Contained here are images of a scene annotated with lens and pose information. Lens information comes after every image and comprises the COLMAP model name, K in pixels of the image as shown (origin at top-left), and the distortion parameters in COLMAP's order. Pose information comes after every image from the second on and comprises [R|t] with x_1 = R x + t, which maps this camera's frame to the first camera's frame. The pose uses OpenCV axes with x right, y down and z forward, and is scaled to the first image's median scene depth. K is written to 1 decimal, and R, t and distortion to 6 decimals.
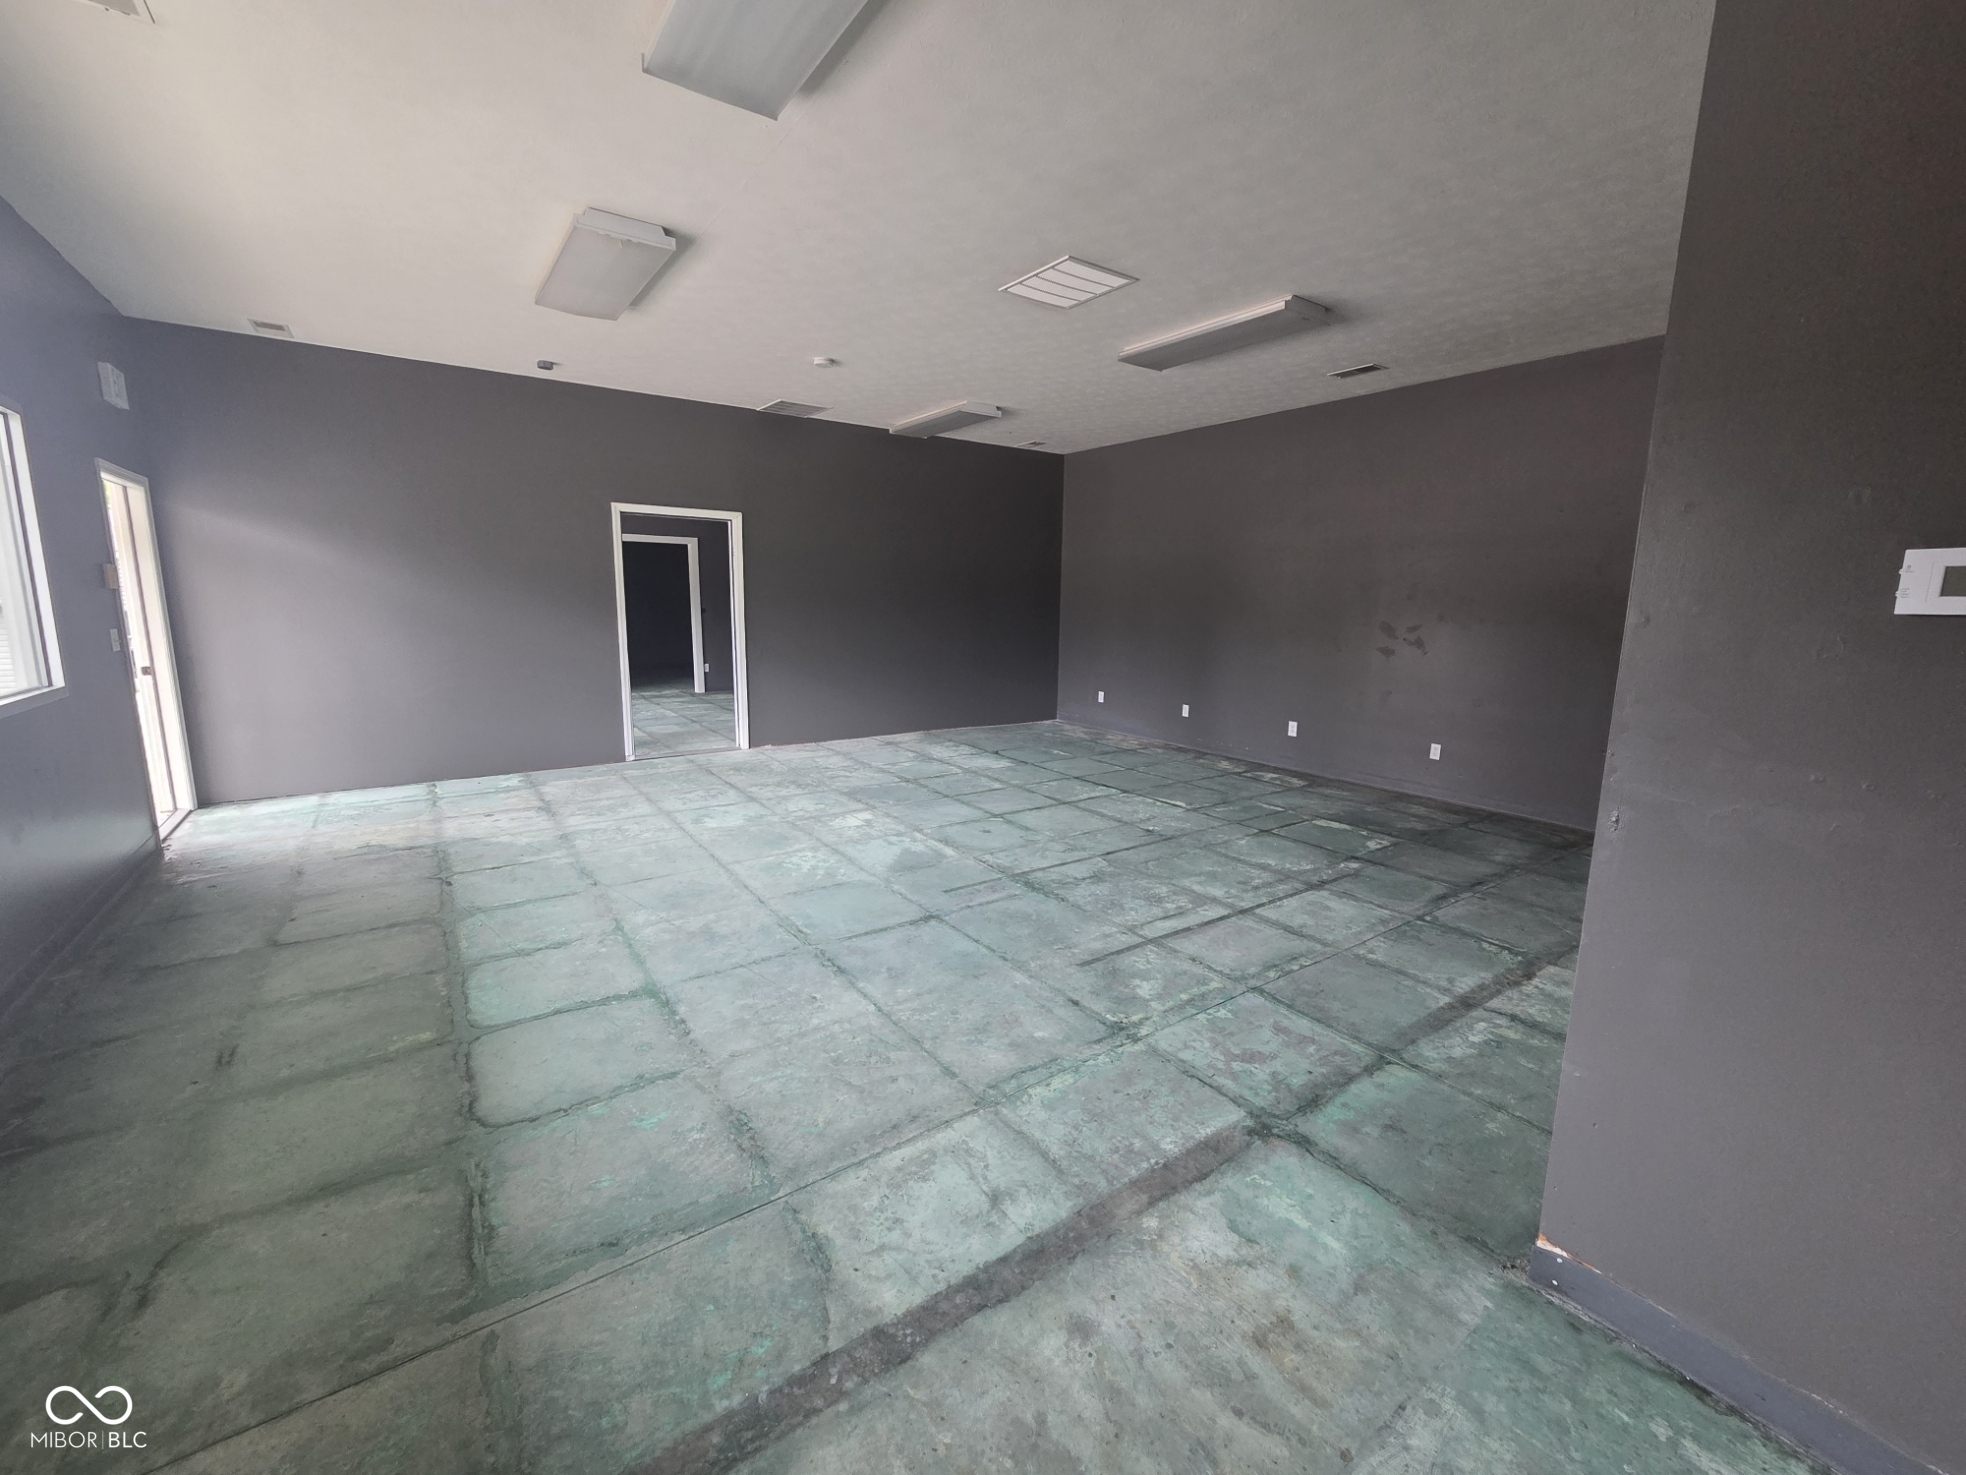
lens RADIAL K [[798.6, 0, 996.9], [0, 798.6, 733.8], [0, 0, 1]] dist [-0.003863, -0.001705]
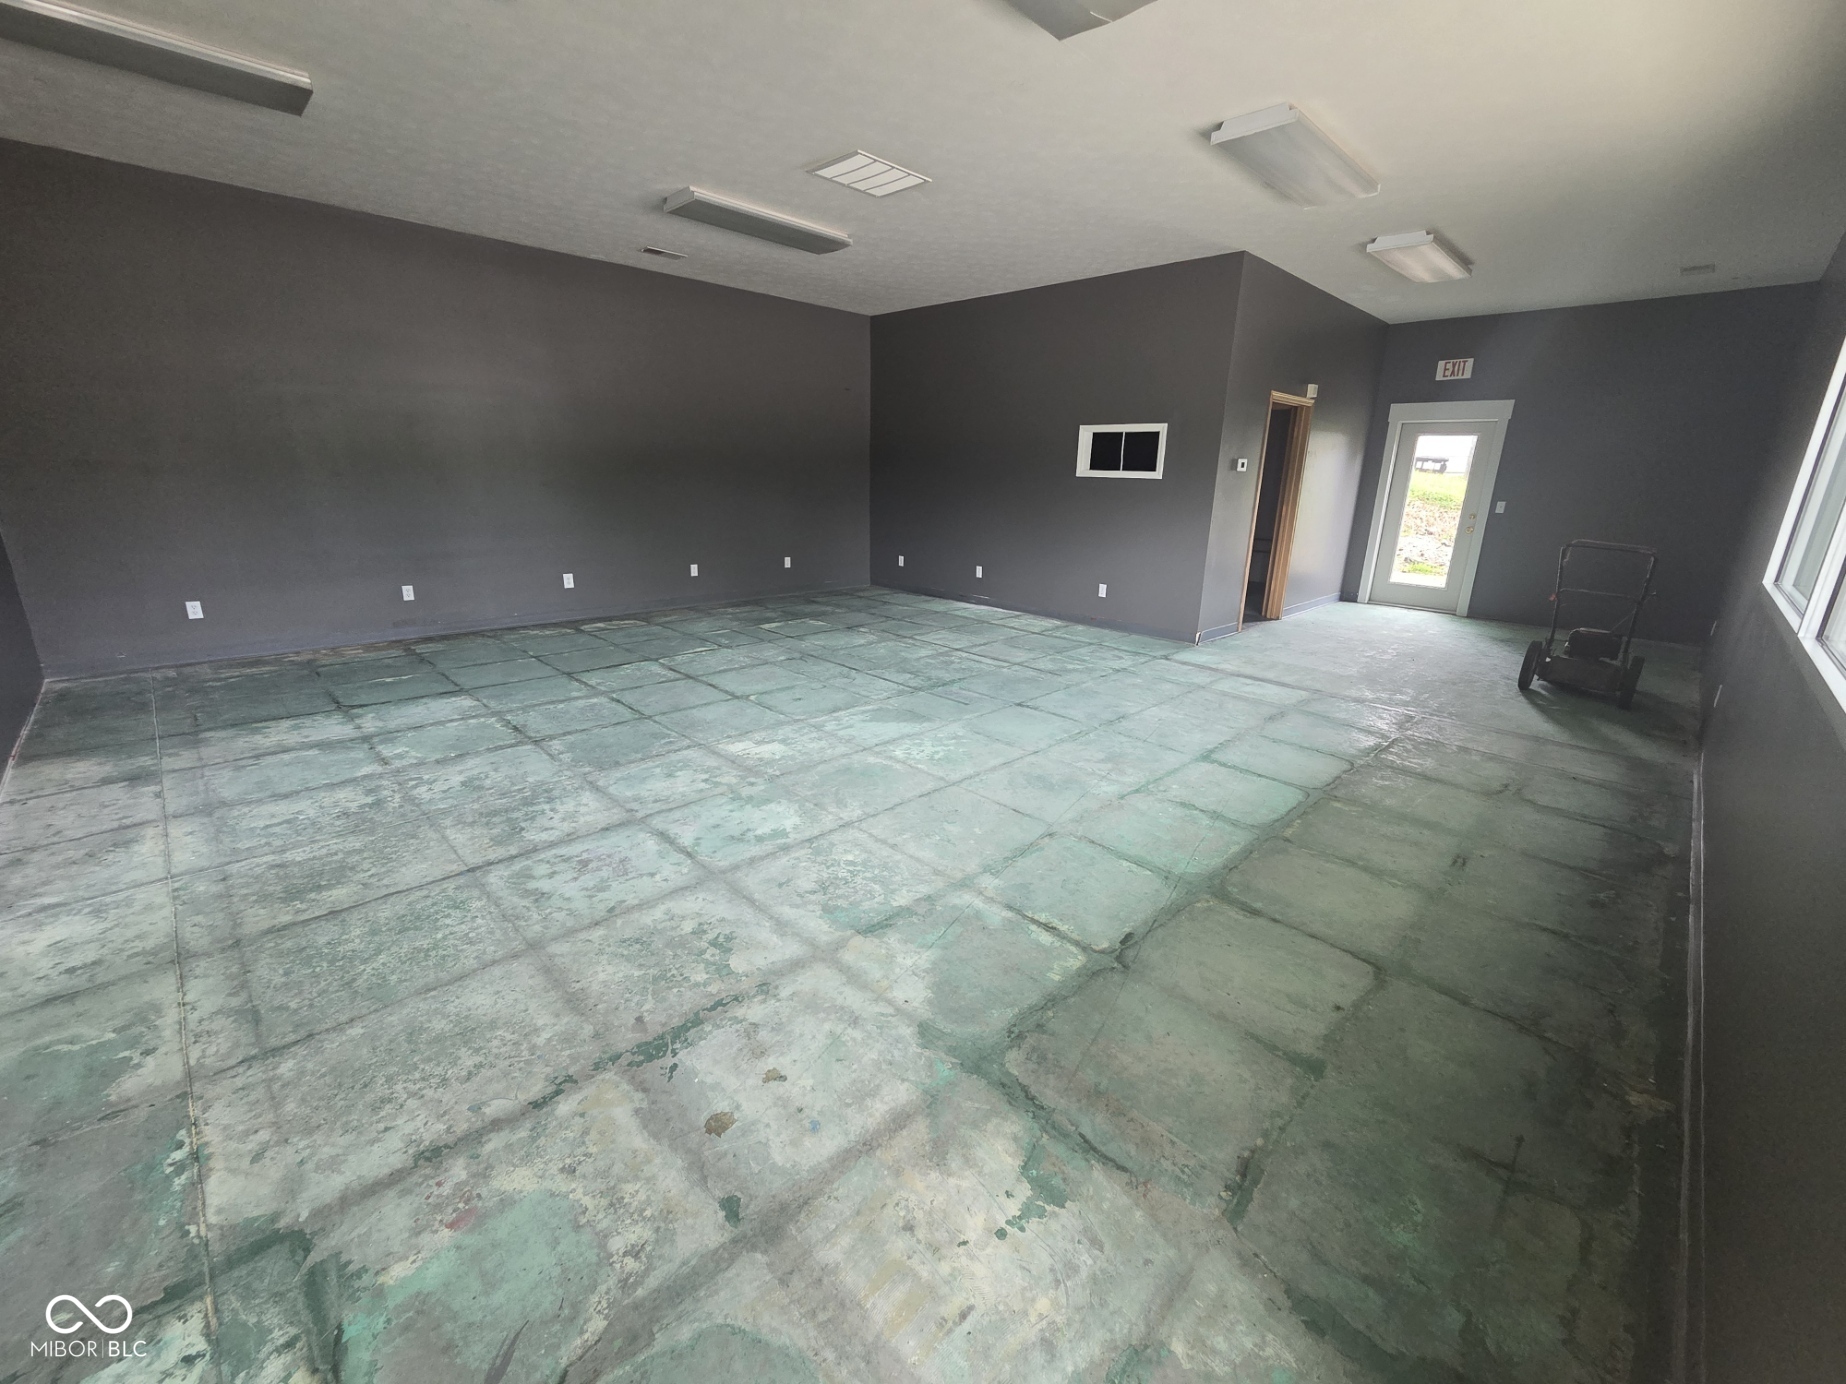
lens RADIAL K [[749.8, 0, 936.0], [0, 749.8, 690.8], [0, 0, 1]] dist [-0.003863, -0.001705]
pose [[-0.160449, -0.302129, 0.939667, -1.083156], [0.140510, 0.935314, 0.324721, -0.198564], [-0.976992, 0.184134, -0.107618, 1.093614]]
